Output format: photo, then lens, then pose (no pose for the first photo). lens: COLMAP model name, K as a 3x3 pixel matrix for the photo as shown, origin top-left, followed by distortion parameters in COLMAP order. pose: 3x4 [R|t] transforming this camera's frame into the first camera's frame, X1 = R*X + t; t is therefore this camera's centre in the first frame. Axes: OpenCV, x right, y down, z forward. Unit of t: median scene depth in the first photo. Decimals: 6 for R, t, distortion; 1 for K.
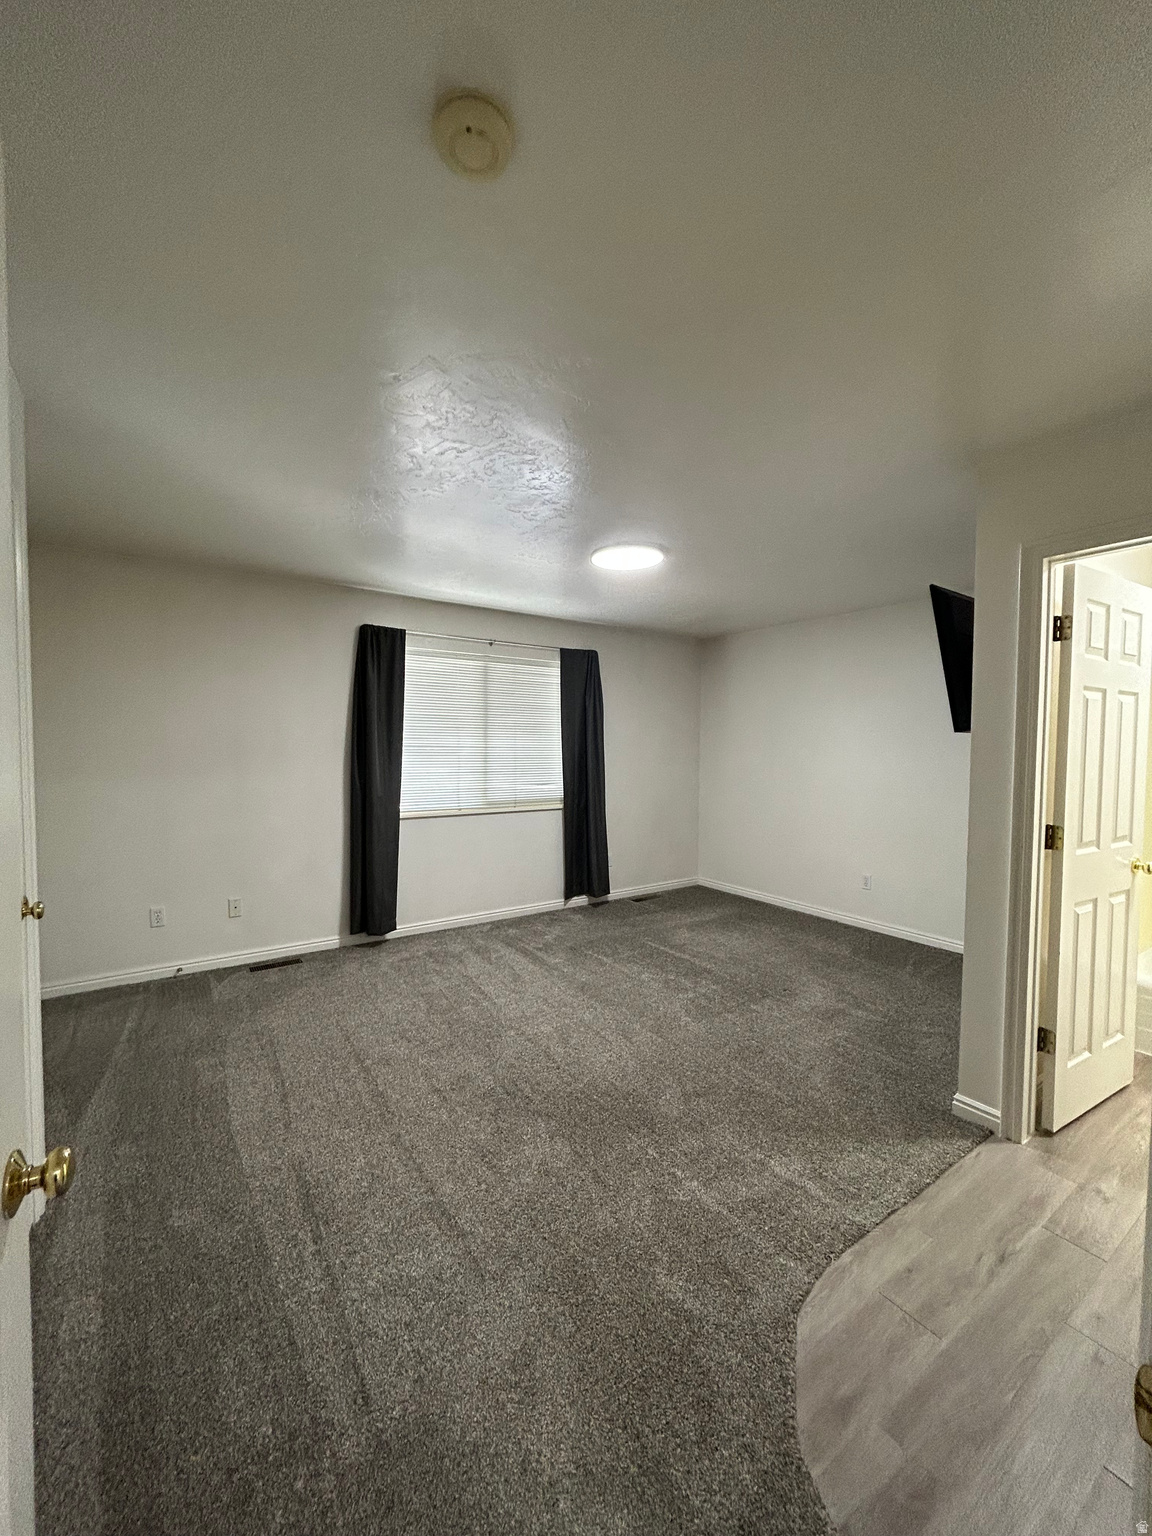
lens RADIAL K [[617.5, 0, 576.0], [0, 617.5, 768.0], [0, 0, 1]] dist [-0.001612, -0.000407]
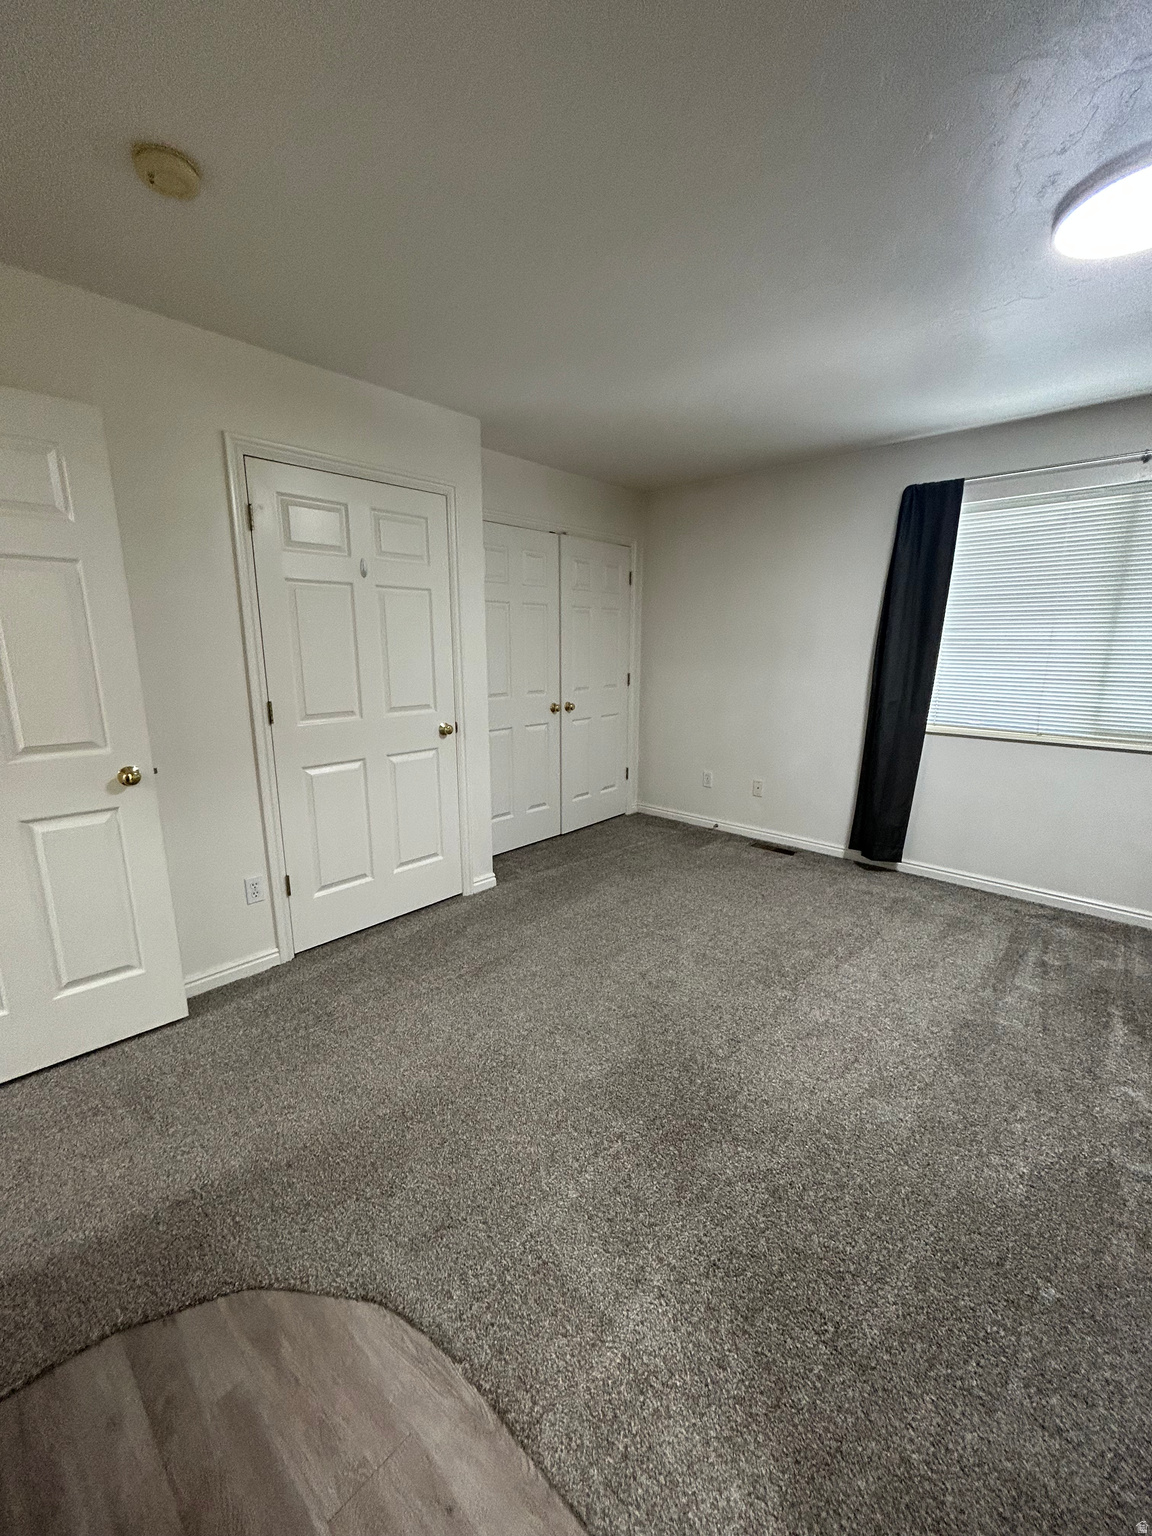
lens RADIAL K [[612.7, 0, 576.0], [0, 612.7, 768.0], [0, 0, 1]] dist [0.001287, 0.000247]
pose [[0.218405, 0.187659, -0.957645, 0.426029], [-0.034573, 0.982208, 0.184587, -0.004123], [0.975246, -0.007207, 0.221007, 0.421445]]
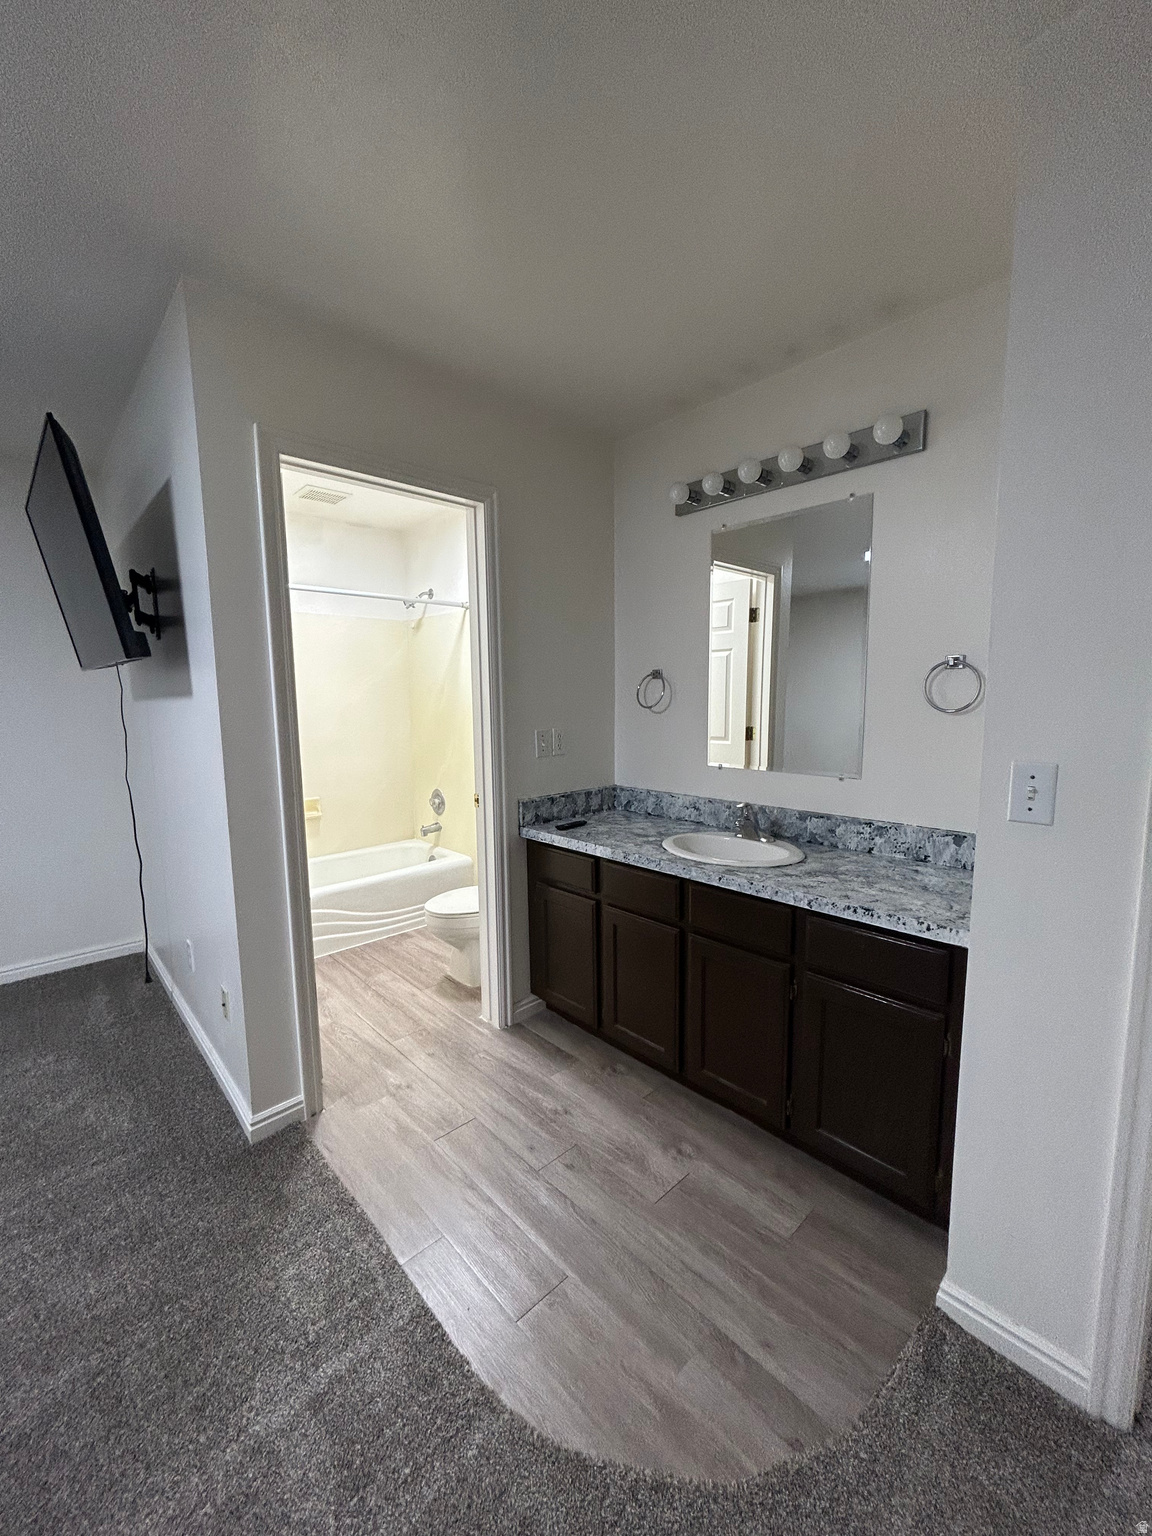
lens RADIAL K [[612.7, 0, 576.0], [0, 612.7, 768.0], [0, 0, 1]] dist [0.001287, 0.000247]
pose [[-0.154806, -0.124502, 0.980069, -0.103158], [0.044517, 0.990141, 0.132814, -0.005154], [-0.986941, 0.064190, -0.147737, 0.404521]]
